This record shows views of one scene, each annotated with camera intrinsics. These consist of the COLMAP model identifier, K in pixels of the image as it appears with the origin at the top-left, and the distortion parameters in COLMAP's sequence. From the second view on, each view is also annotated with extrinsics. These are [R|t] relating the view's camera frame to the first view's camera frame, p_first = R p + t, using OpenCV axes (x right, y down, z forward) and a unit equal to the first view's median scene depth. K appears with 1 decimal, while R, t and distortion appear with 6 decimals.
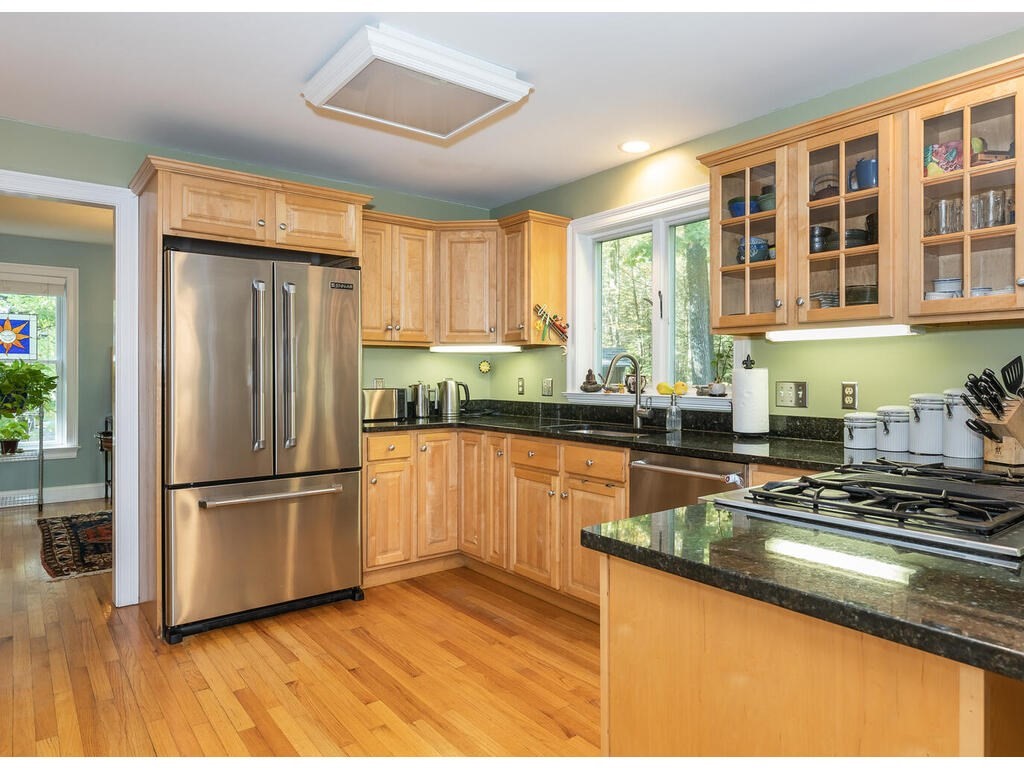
lens RADIAL K [[649.3, 0, 549.3], [0, 649.3, 375.8], [0, 0, 1]] dist [0.004160, 0.001597]
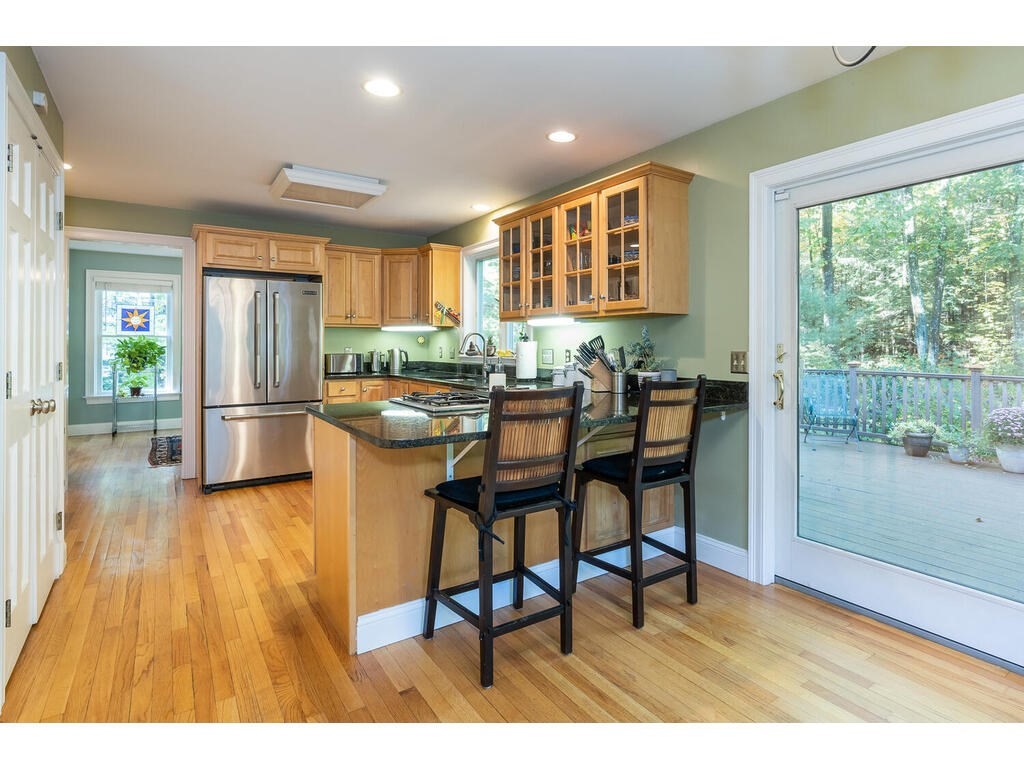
lens RADIAL K [[546.3, 0, 552.1], [0, 546.3, 346.9], [0, 0, 1]] dist [-0.000419, 0.000247]
pose [[0.997741, 0.000865, -0.067172, 0.362092], [-0.000839, 1.000000, 0.000415, 0.001902], [0.067172, -0.000358, 0.997741, -0.336323]]
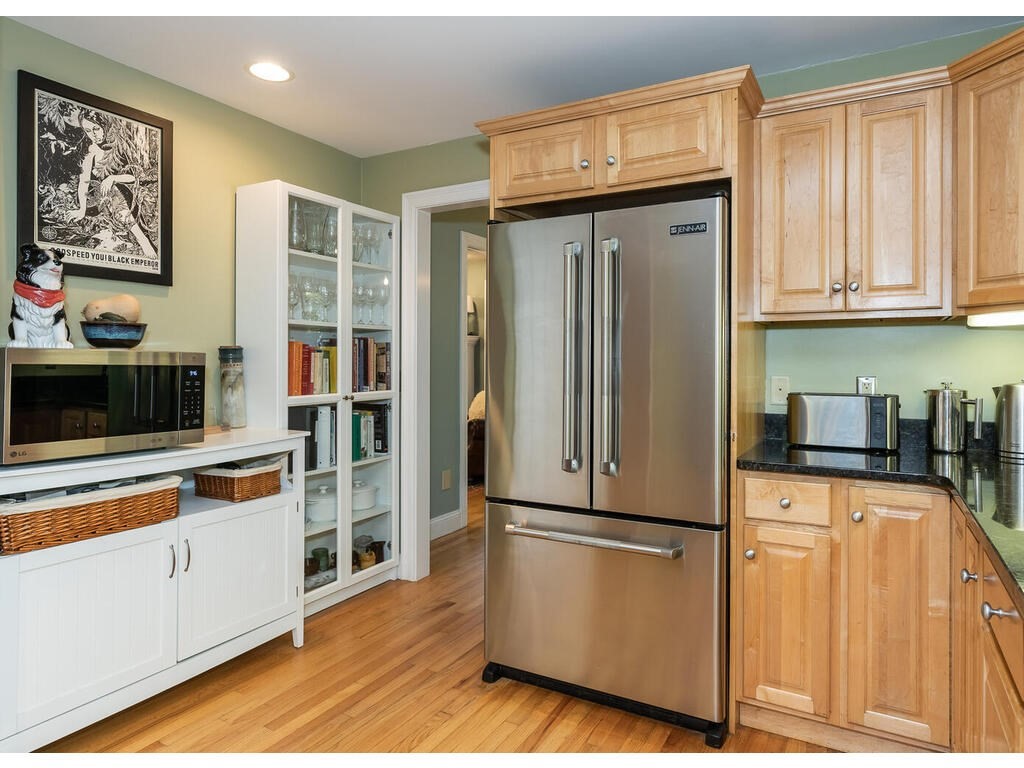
lens RADIAL K [[624.9, 0, 545.3], [0, 624.9, 360.7], [0, 0, 1]] dist [-0.002904, -0.000176]
pose [[0.384731, 0.002723, -0.923025, 0.162933], [-0.004977, 0.999987, 0.000876, -0.009829], [0.923015, 0.004257, 0.384740, 0.569631]]
